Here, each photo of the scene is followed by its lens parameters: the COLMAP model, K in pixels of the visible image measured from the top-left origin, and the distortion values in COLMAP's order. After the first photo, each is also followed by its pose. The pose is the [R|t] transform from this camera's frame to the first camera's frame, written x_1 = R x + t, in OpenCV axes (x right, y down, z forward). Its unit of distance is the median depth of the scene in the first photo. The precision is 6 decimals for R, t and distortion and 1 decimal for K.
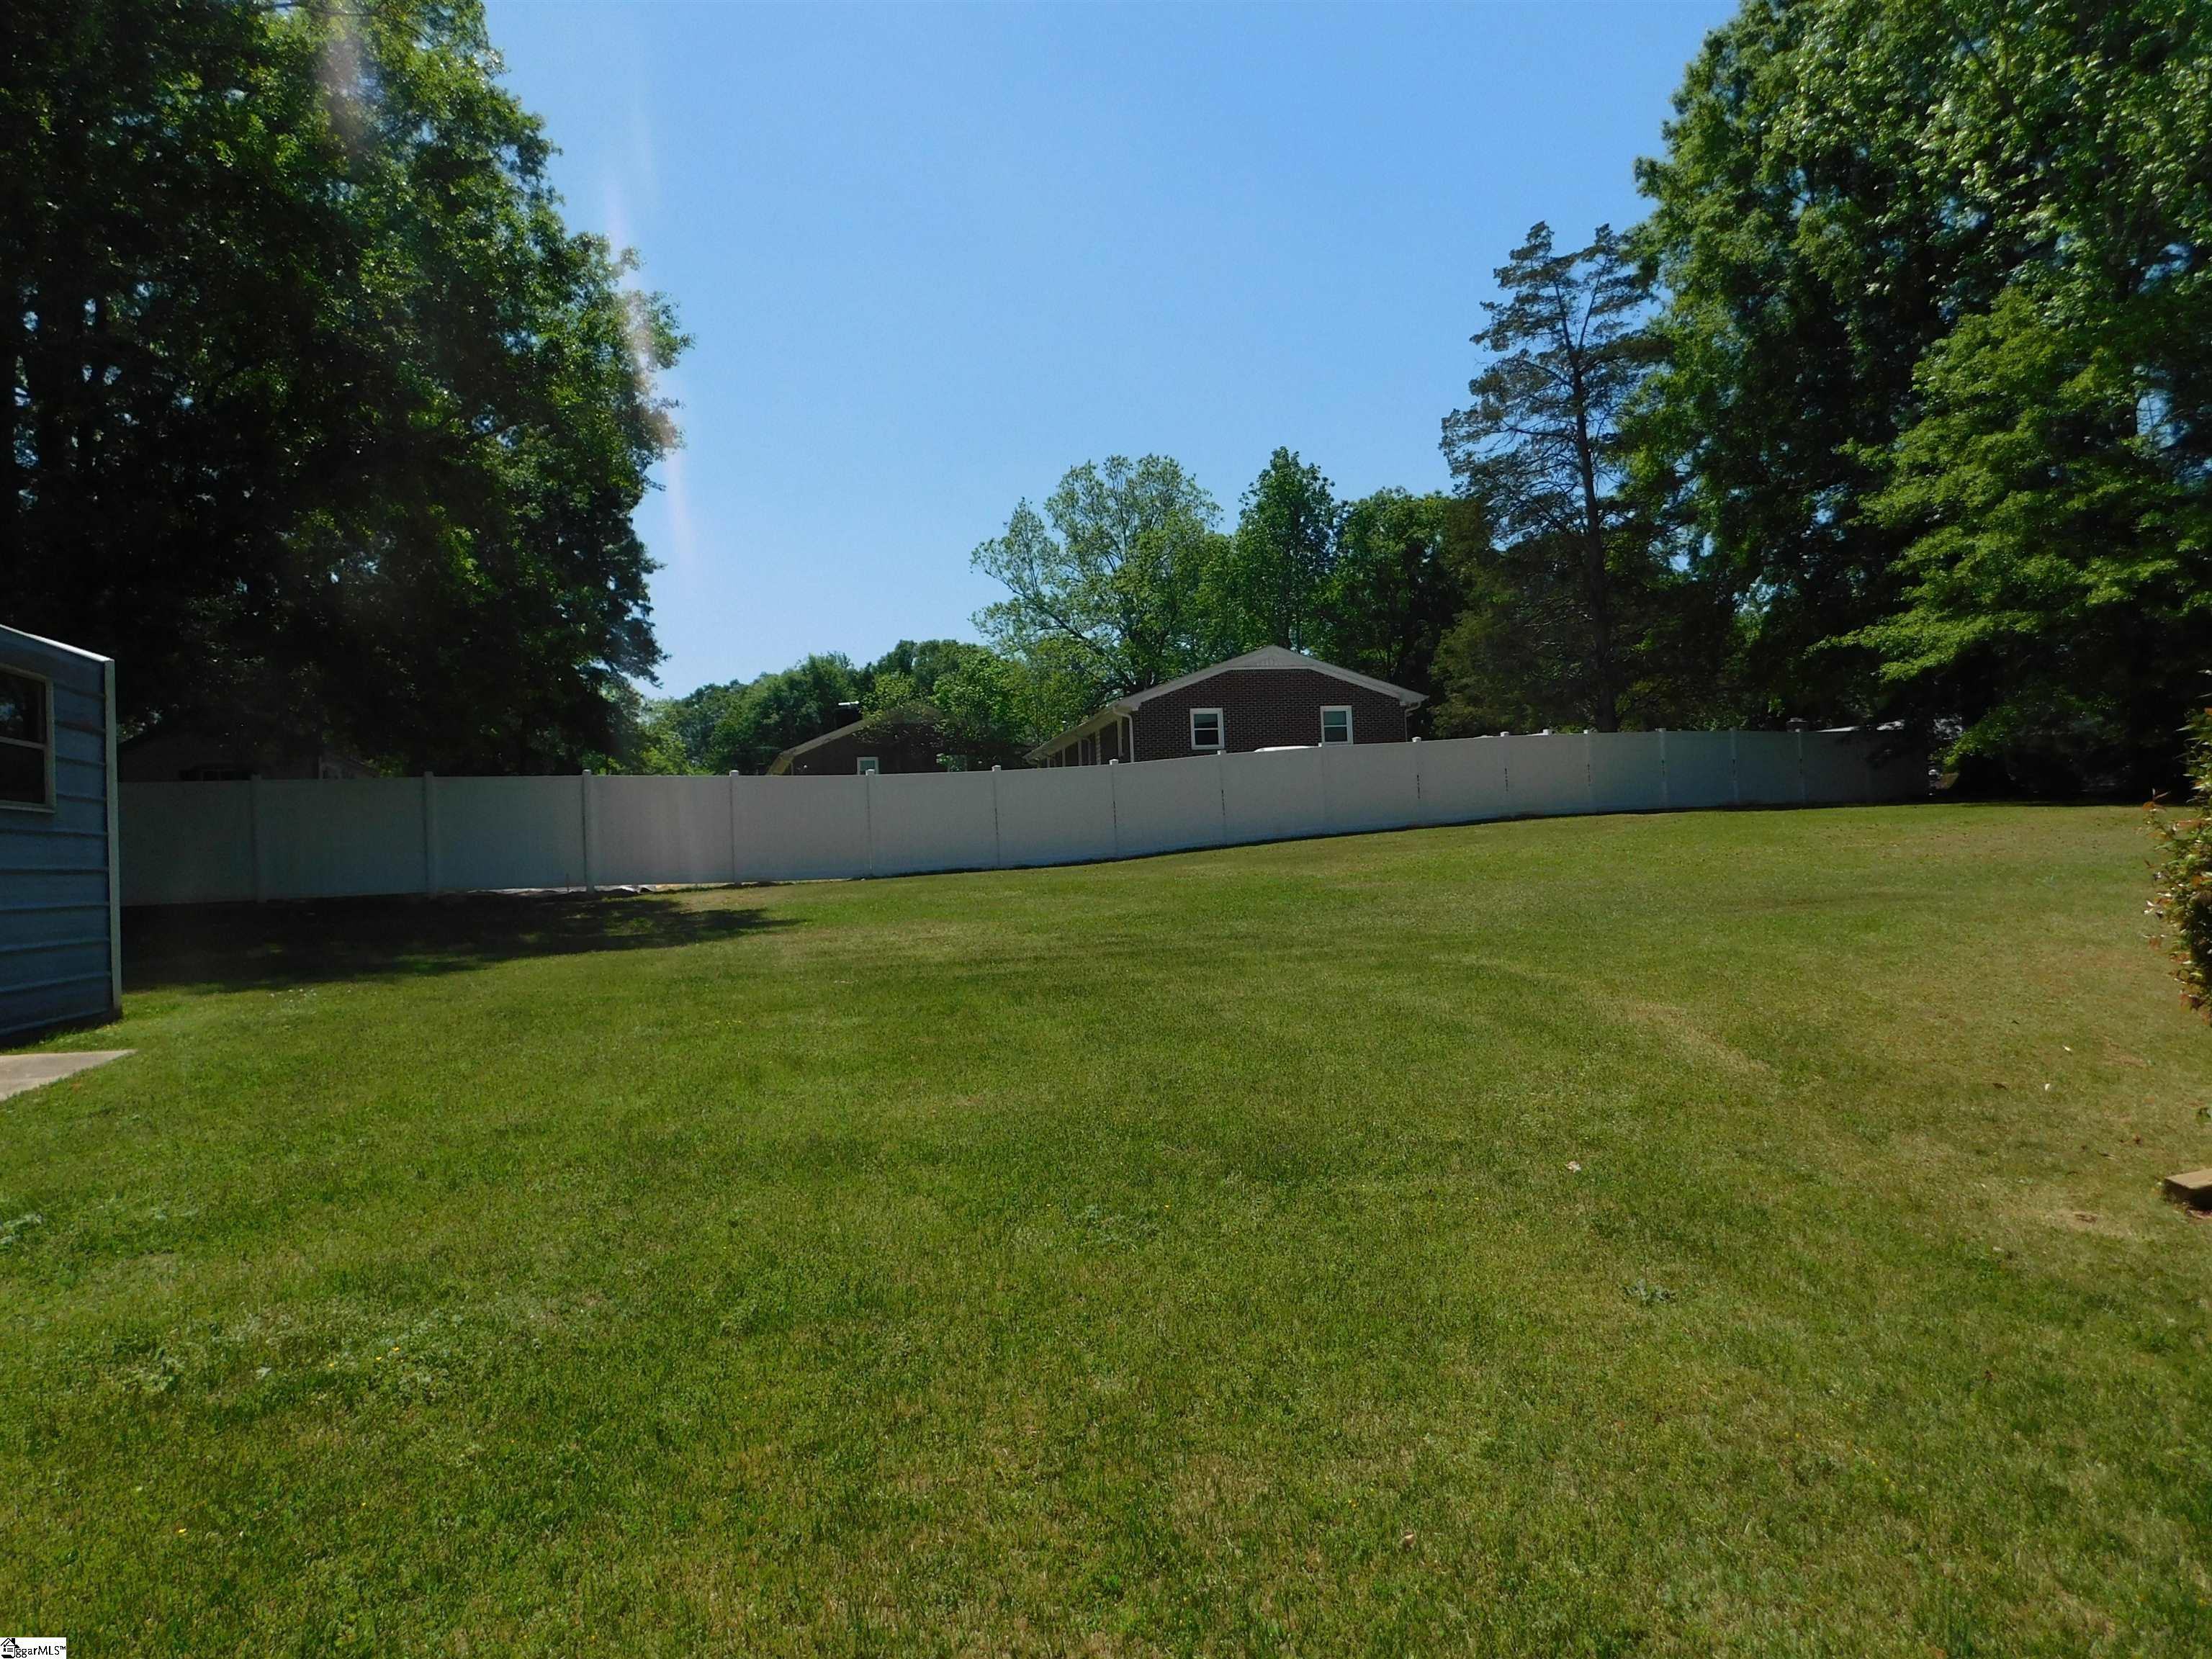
lens RADIAL K [[1547.1, 0, 1108.7], [0, 1547.1, 782.3], [0, 0, 1]] dist [-0.003779, 0.067890]
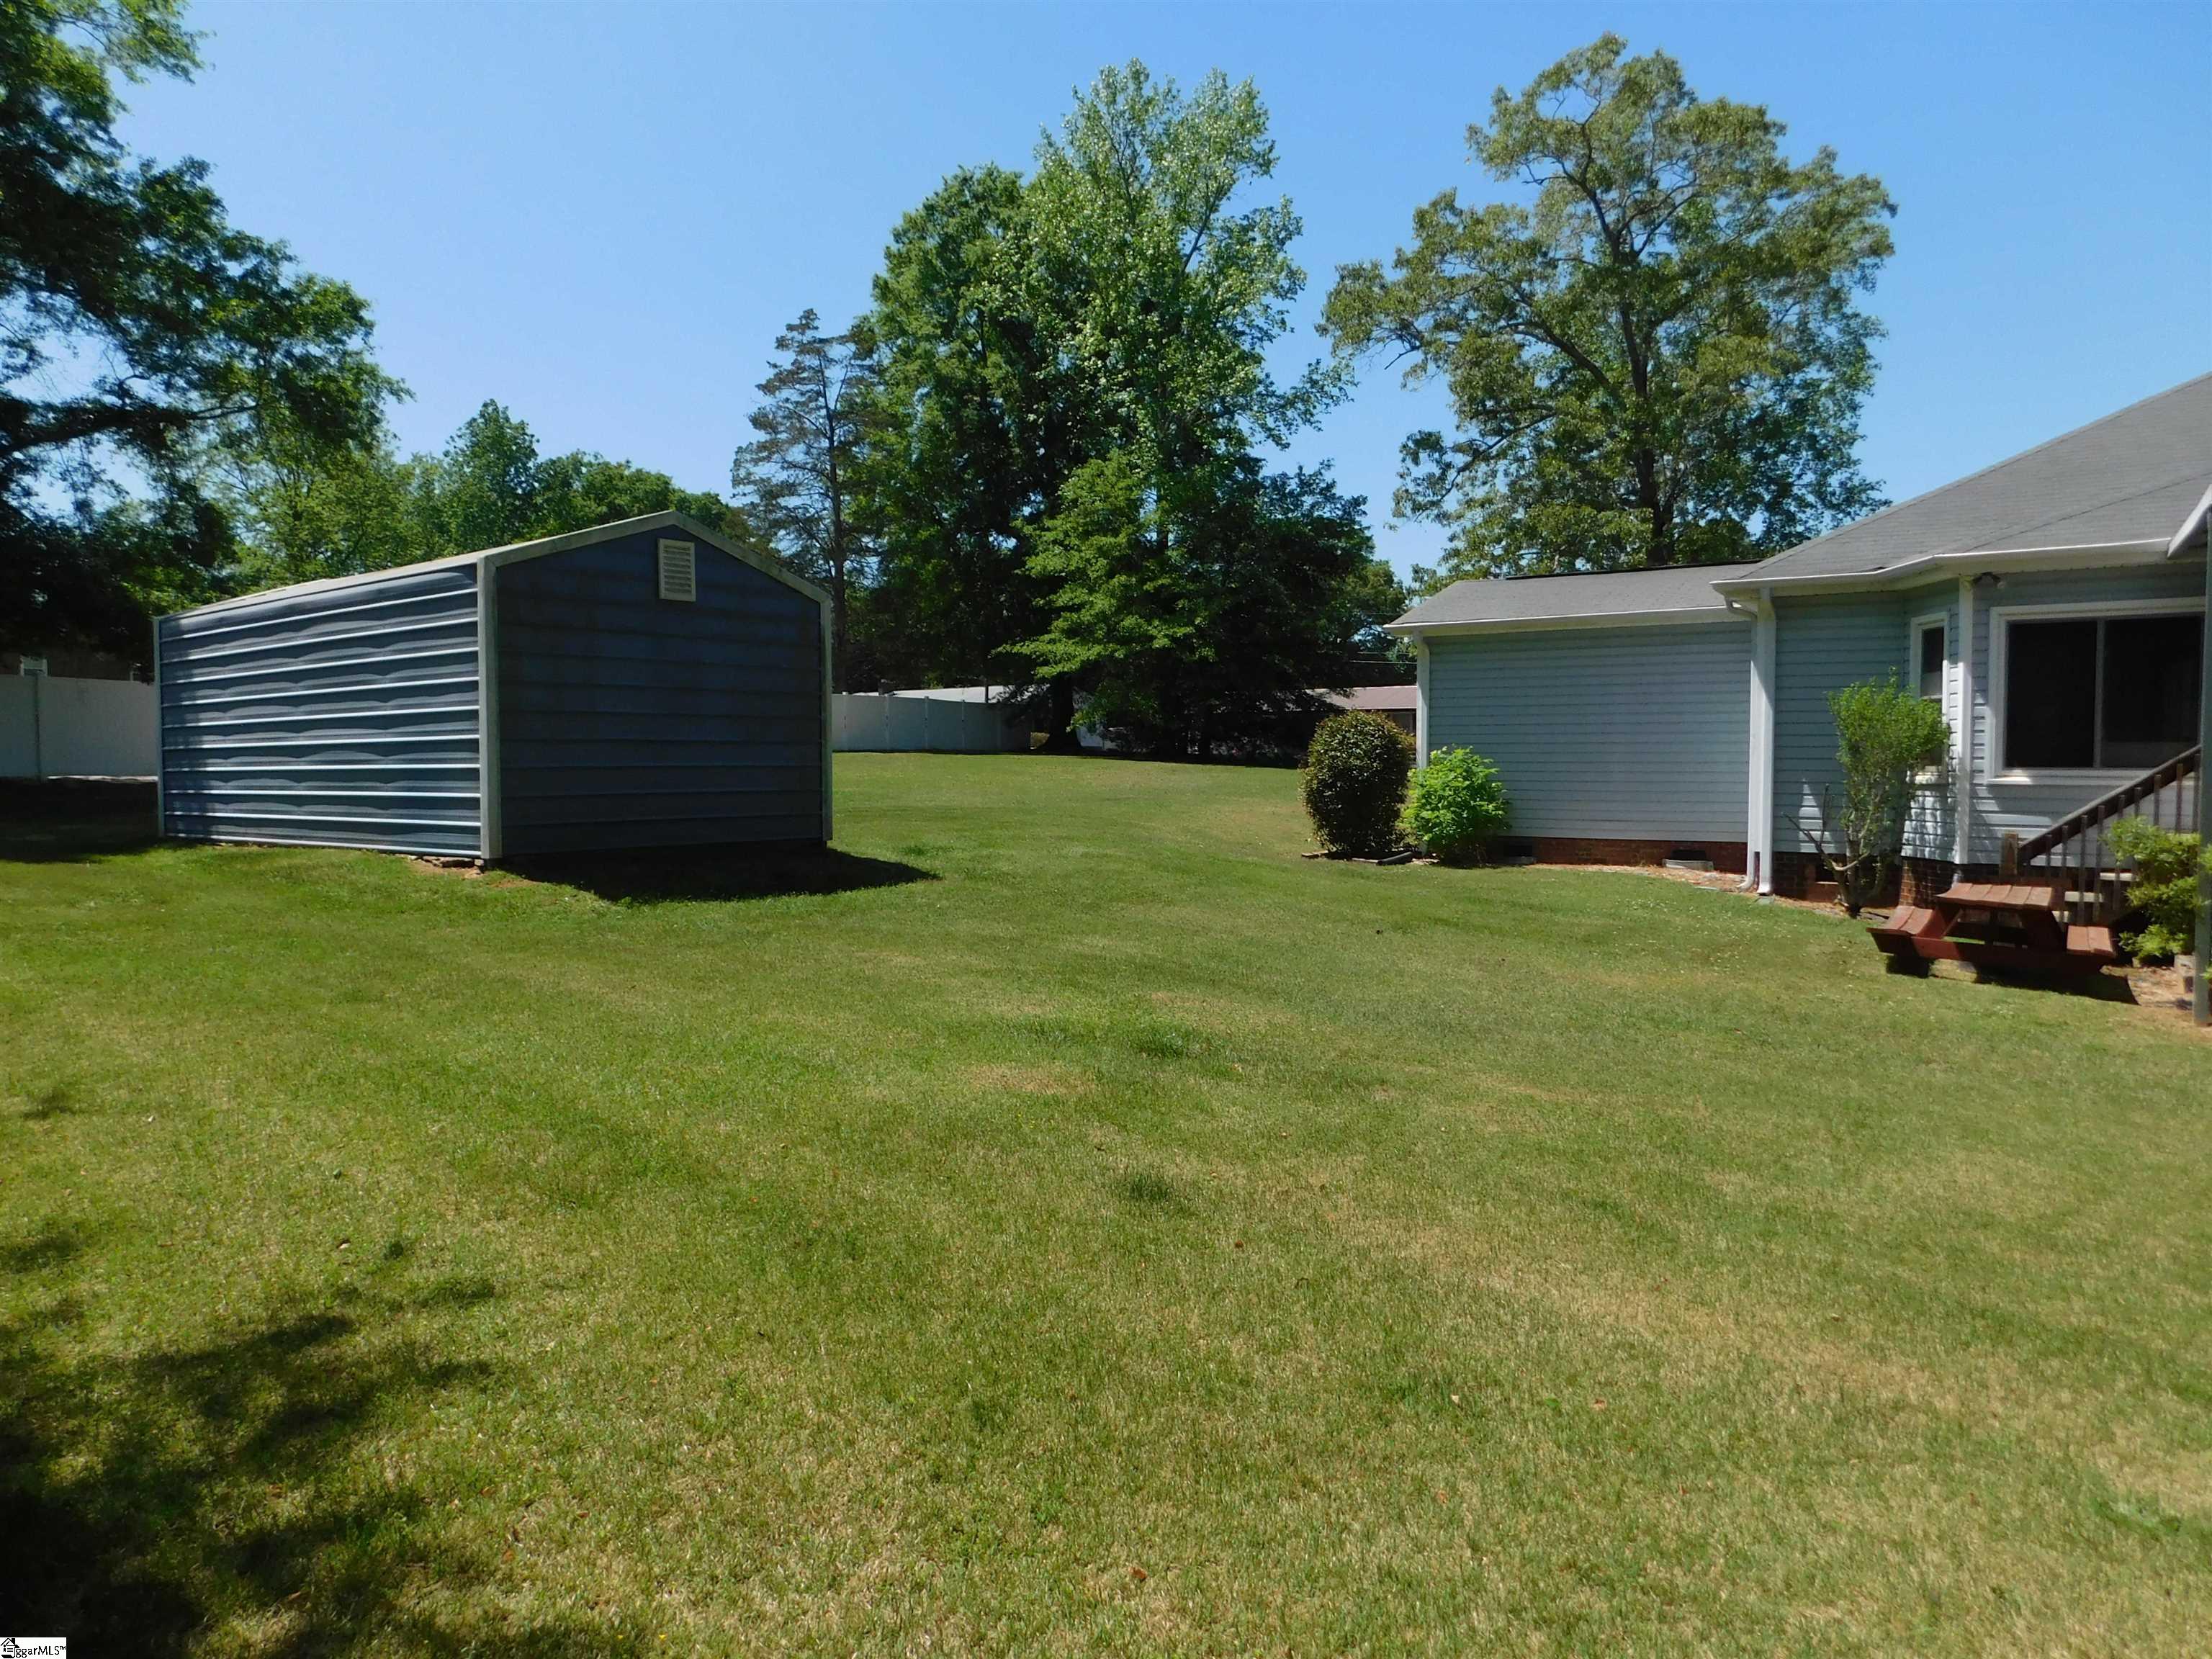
lens RADIAL K [[1547.1, 0, 1108.7], [0, 1547.1, 782.3], [0, 0, 1]] dist [-0.003779, 0.067890]
pose [[0.818570, 0.035378, 0.573316, -0.241343], [-0.058548, 0.998042, 0.022007, 0.001791], [-0.571415, -0.051581, 0.819039, -0.240978]]
